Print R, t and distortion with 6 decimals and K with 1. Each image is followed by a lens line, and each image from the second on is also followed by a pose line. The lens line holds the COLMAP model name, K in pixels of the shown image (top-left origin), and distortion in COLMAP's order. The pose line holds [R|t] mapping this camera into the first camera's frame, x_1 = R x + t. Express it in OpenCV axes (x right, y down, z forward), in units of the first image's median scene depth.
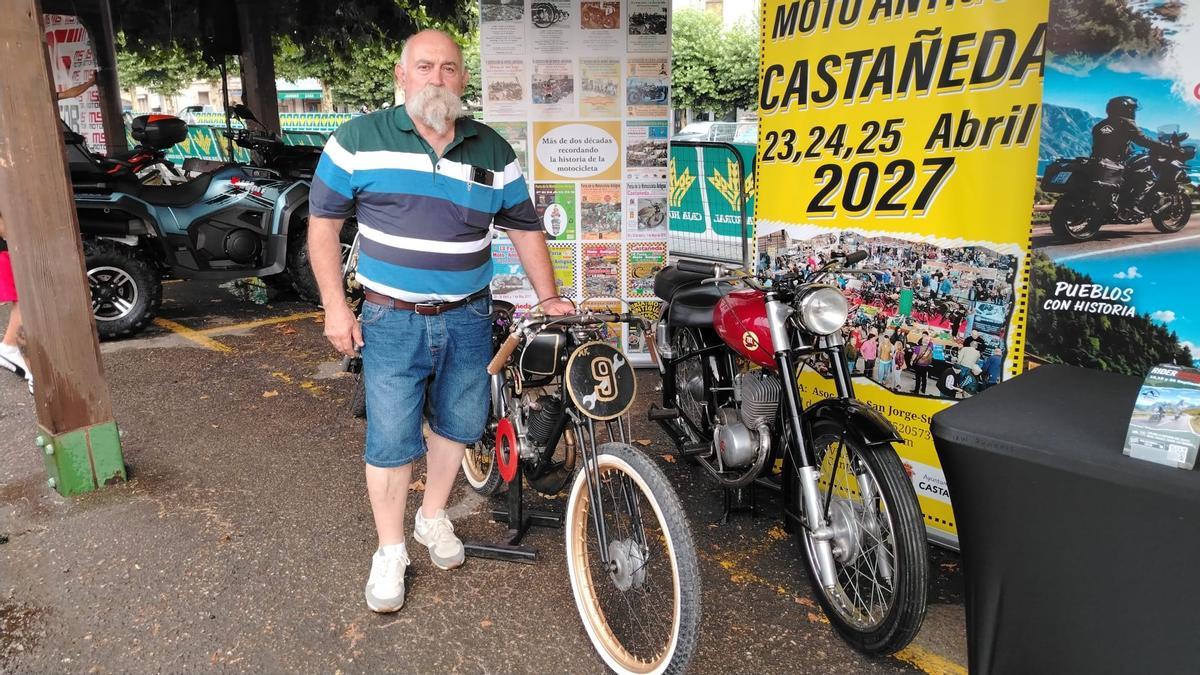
lens RADIAL K [[848.9, 0, 600.0], [0, 848.9, 337.5], [0, 0, 1]] dist [0.066374, -0.077558]
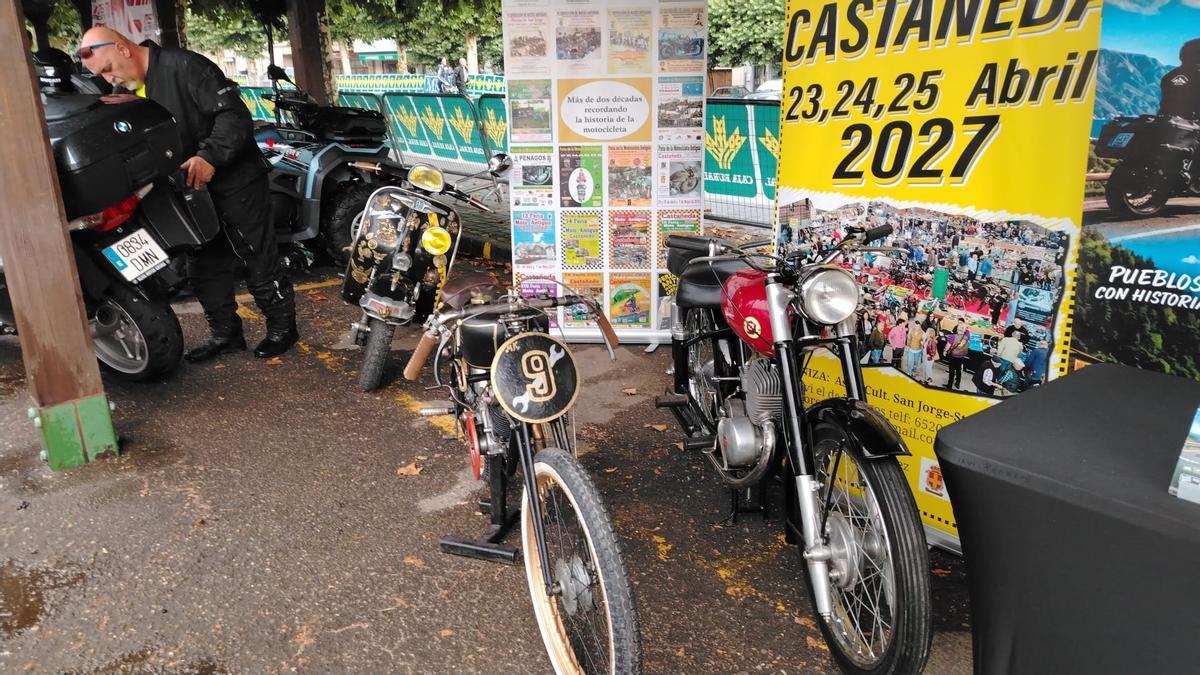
lens RADIAL K [[848.9, 0, 600.0], [0, 848.9, 337.5], [0, 0, 1]] dist [0.066374, -0.077558]
pose [[0.996076, 0.017400, -0.086775, 0.088588], [-0.013545, 0.998904, 0.044812, -0.020855], [0.087459, -0.043461, 0.995220, 0.098651]]
